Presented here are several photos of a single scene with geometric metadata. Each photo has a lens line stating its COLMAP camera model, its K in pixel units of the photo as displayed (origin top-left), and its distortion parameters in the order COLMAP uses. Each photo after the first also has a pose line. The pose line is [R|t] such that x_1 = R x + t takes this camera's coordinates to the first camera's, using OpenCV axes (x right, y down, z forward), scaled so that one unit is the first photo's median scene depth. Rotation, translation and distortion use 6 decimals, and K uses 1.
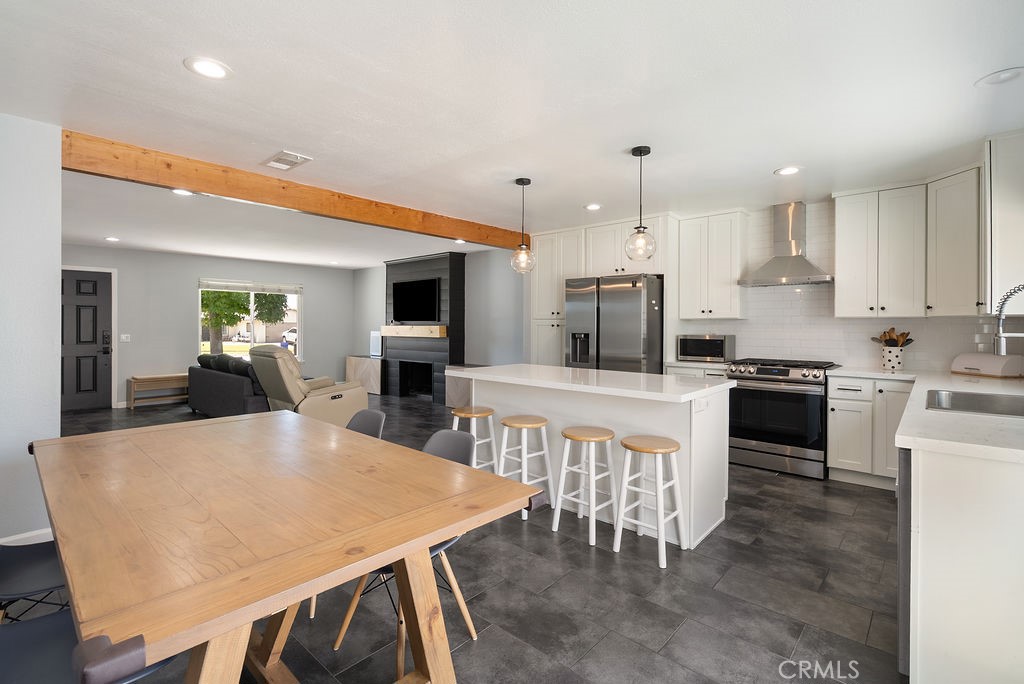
lens RADIAL K [[469.8, 0, 509.0], [0, 469.8, 330.4], [0, 0, 1]] dist [0.010342, 0.000461]
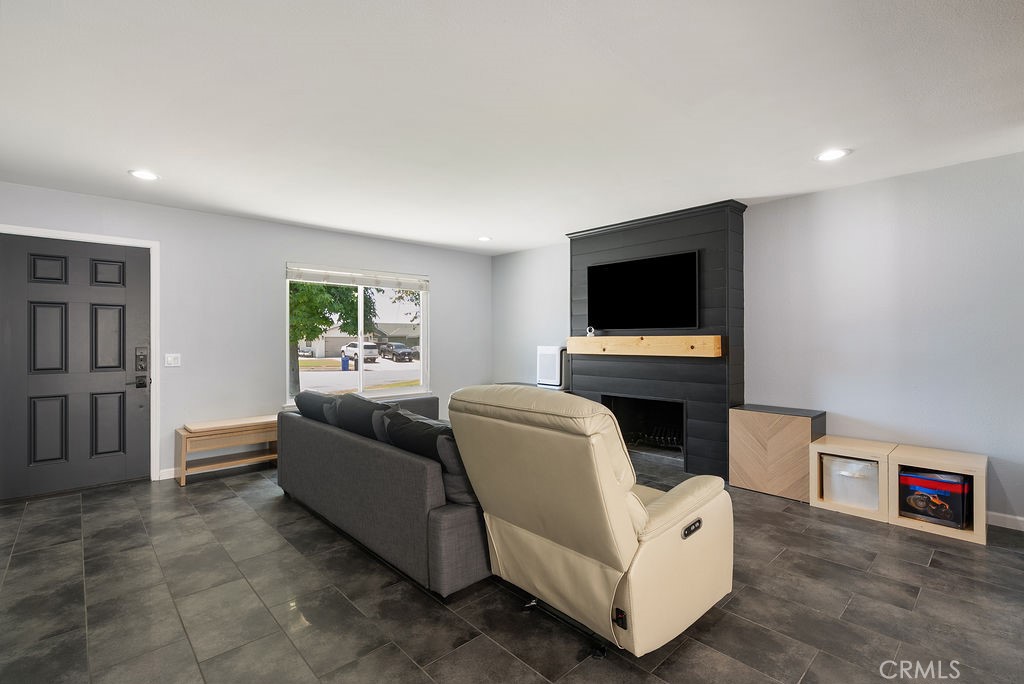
lens RADIAL K [[463.7, 0, 516.4], [0, 463.7, 340.8], [0, 0, 1]] dist [0.000058, -0.000058]
pose [[0.996963, -0.005800, -0.077661, -0.338977], [0.005239, 0.999959, -0.007425, -0.001067], [0.077701, 0.006995, 0.996952, 0.456847]]
